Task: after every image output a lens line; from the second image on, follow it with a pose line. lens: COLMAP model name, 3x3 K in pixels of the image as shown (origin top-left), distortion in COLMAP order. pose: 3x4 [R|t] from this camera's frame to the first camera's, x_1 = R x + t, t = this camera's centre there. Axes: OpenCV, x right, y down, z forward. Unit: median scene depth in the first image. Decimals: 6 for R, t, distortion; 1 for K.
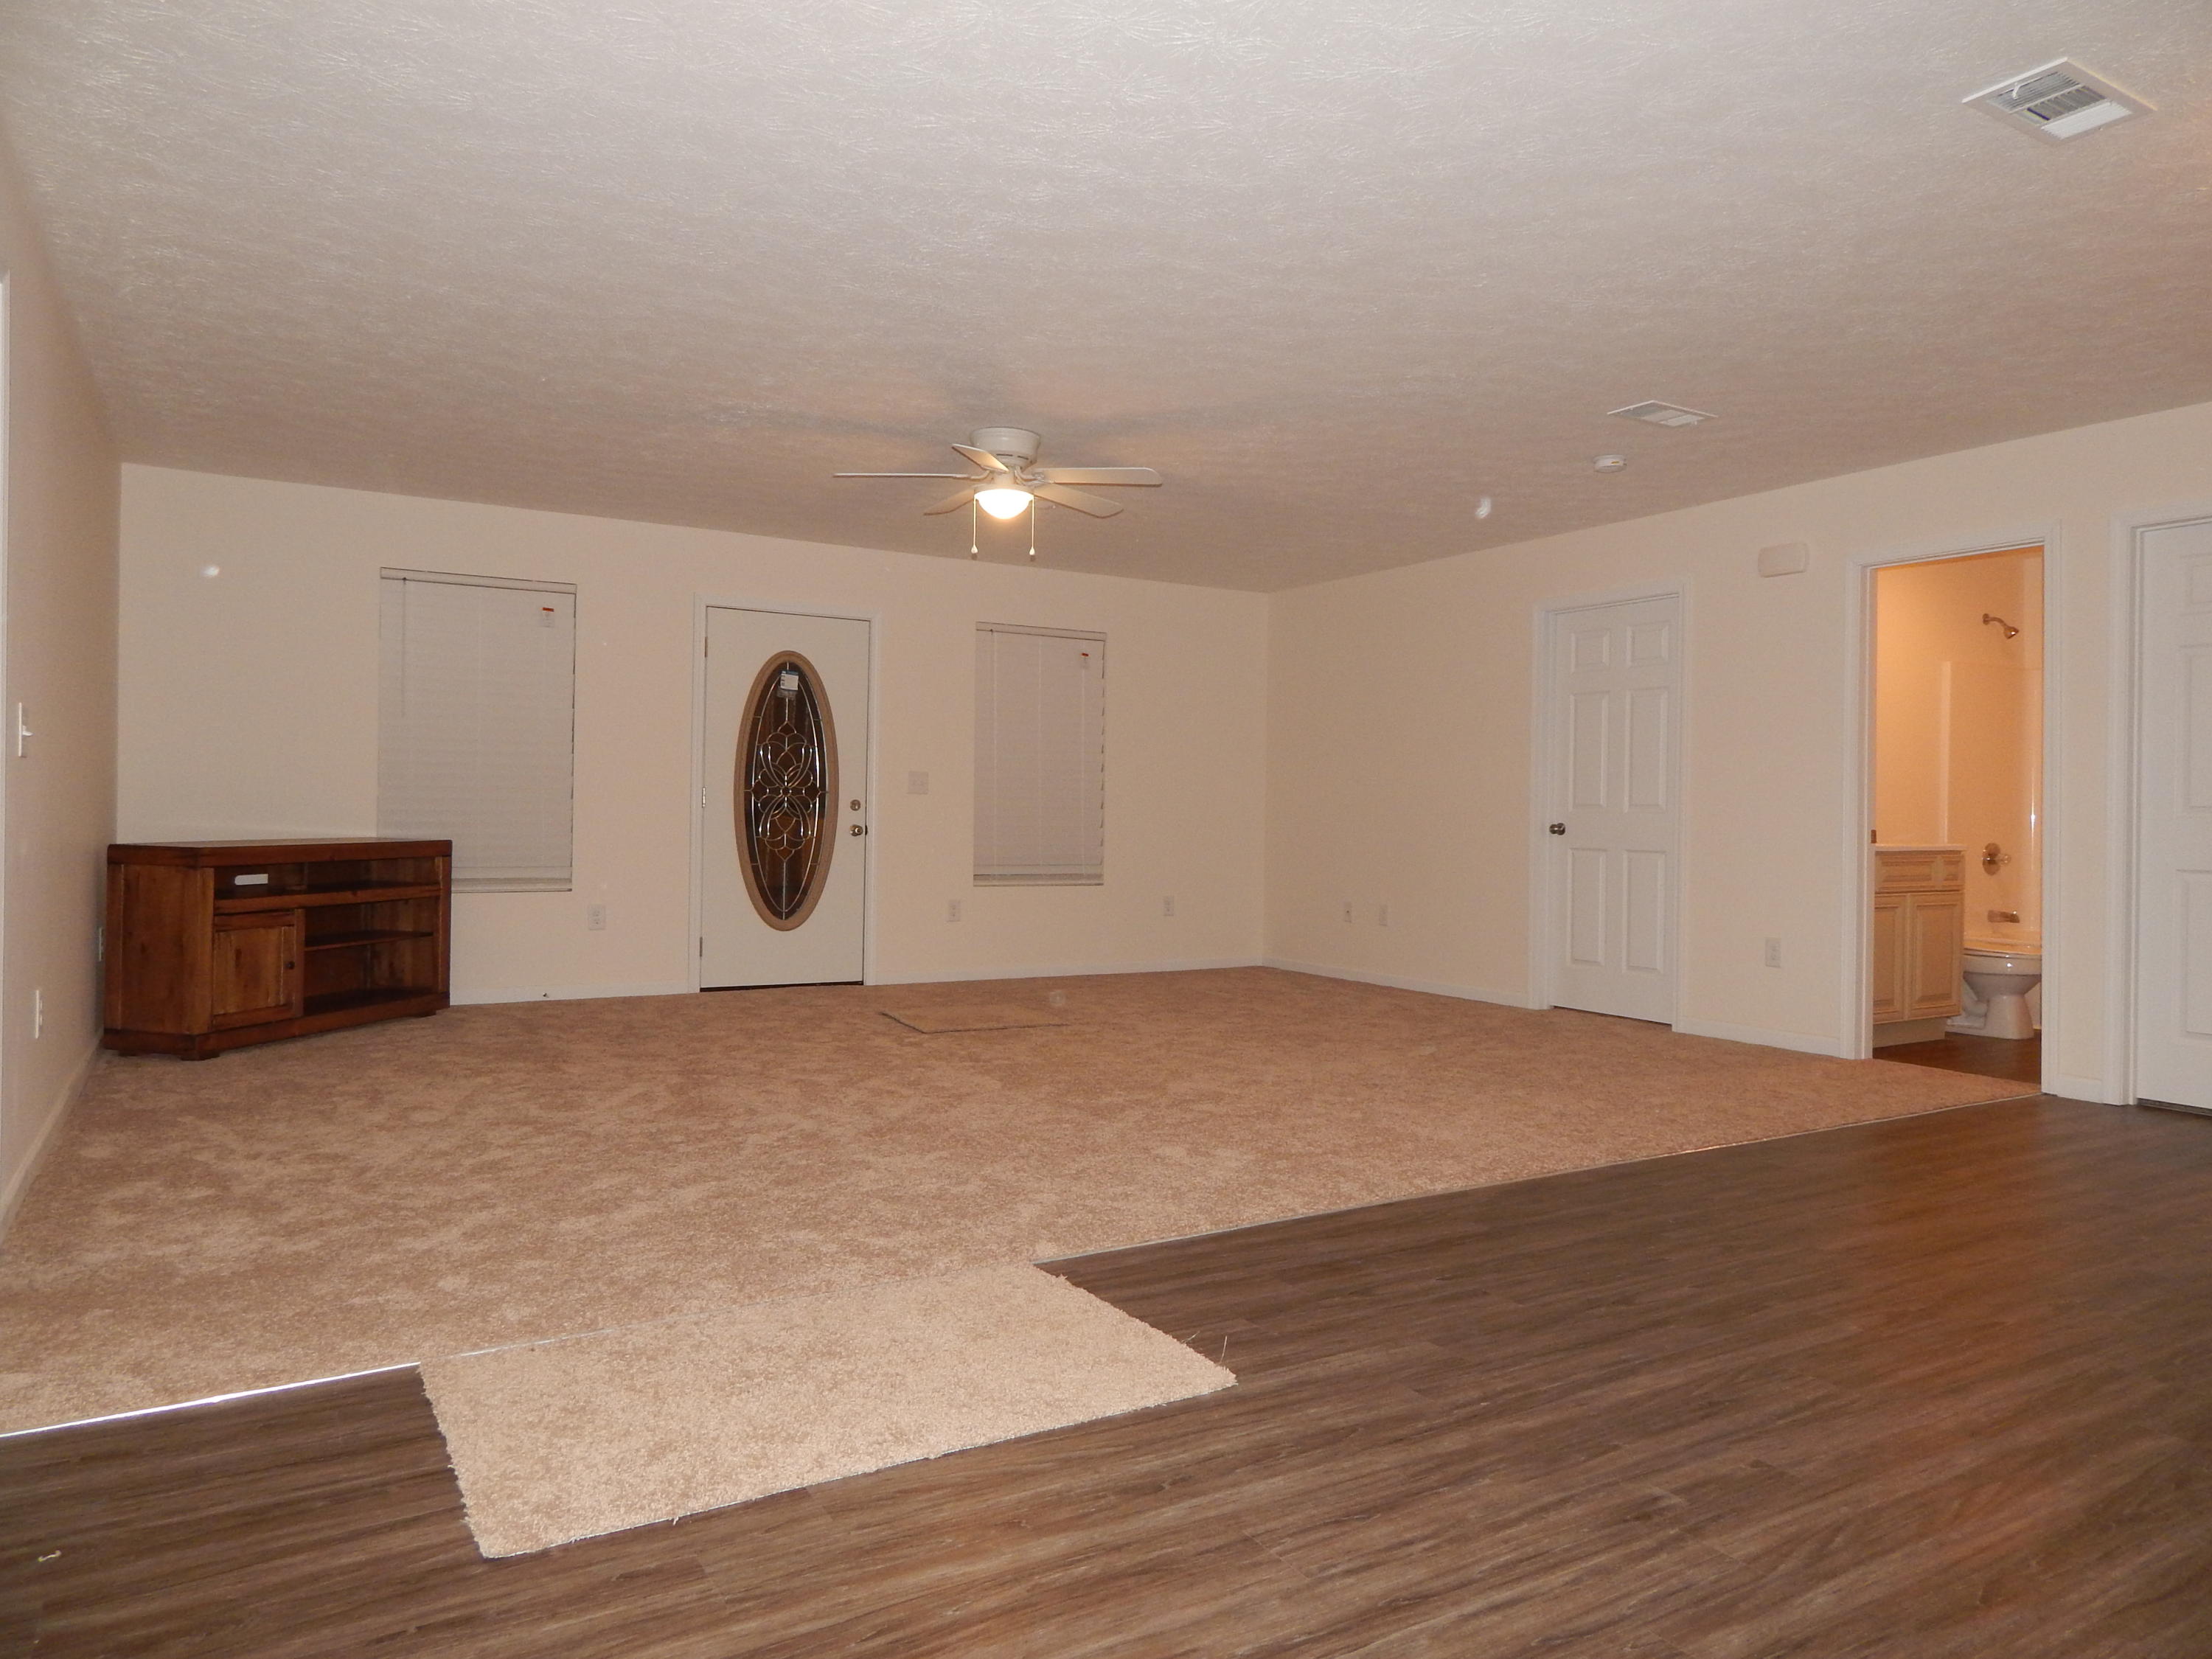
lens RADIAL K [[1455.4, 0, 1106.0], [0, 1455.4, 829.5], [0, 0, 1]] dist [-0.003857, -0.000561]
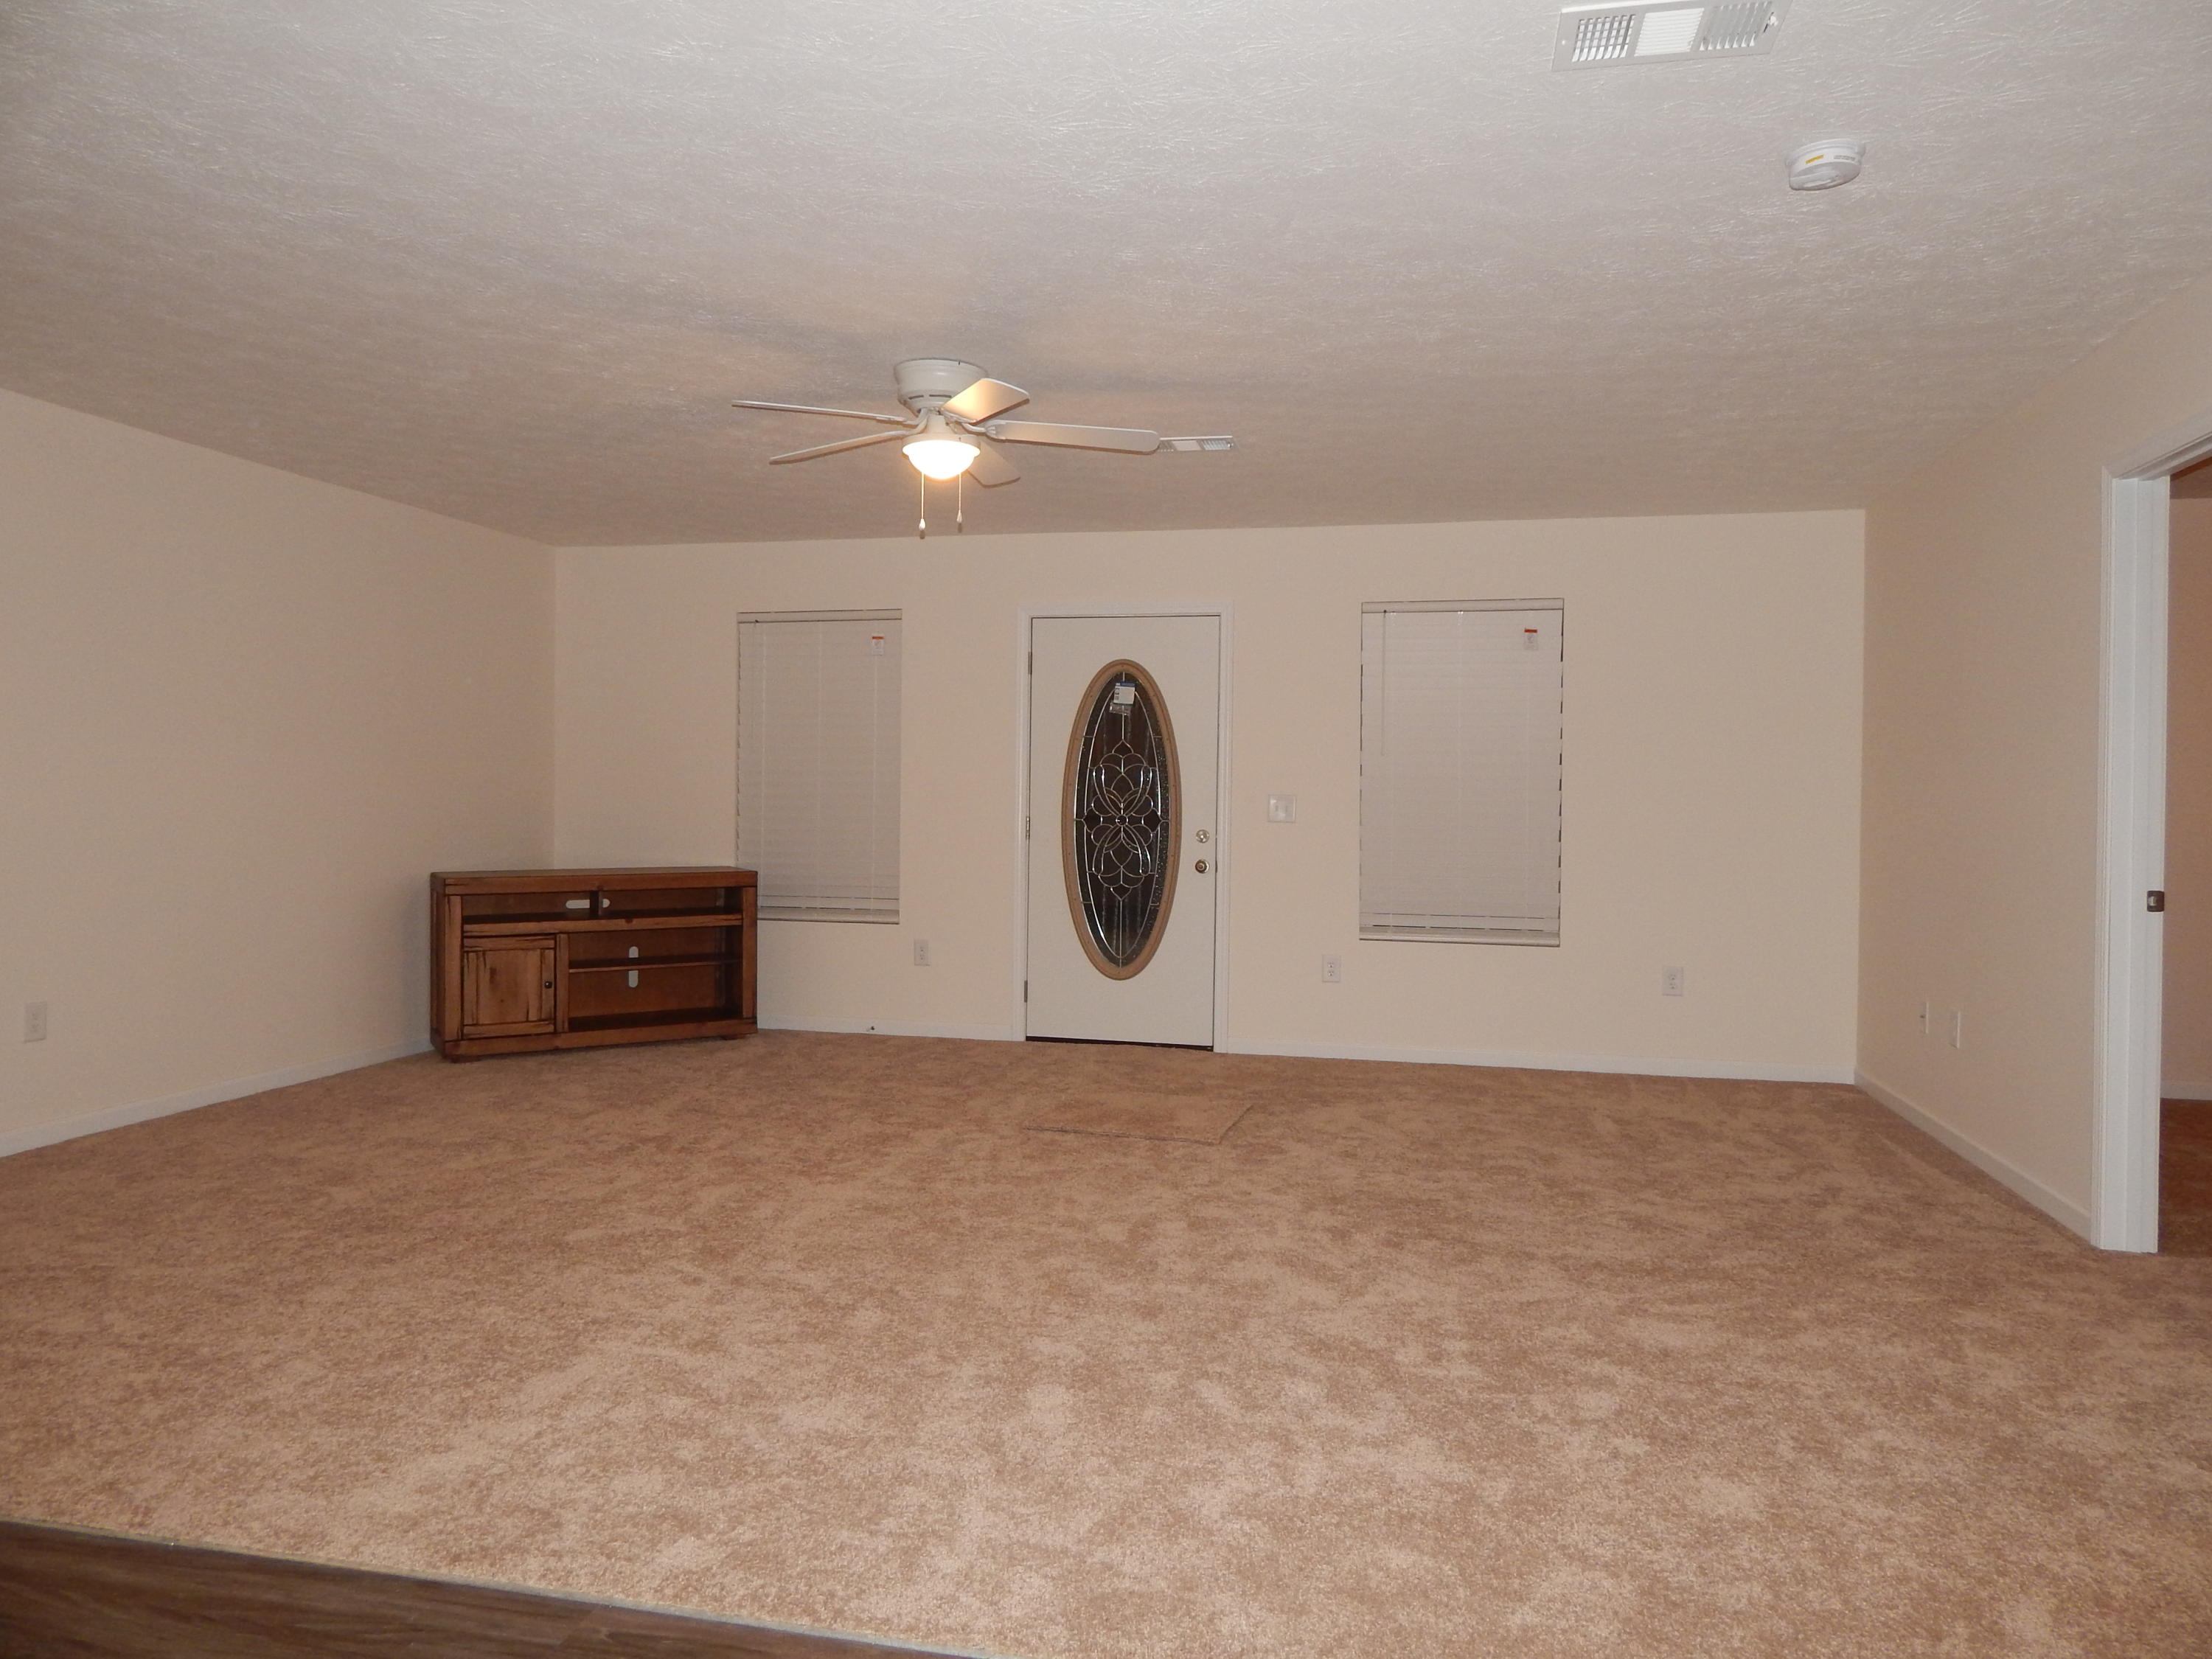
lens RADIAL K [[1434.4, 0, 1107.0], [0, 1434.4, 816.2], [0, 0, 1]] dist [-0.000764, 0.000065]
pose [[0.721446, -0.000180, -0.692471, 0.382958], [-0.007386, 0.999941, -0.007955, -0.022470], [0.692432, 0.010853, 0.721402, 0.383778]]
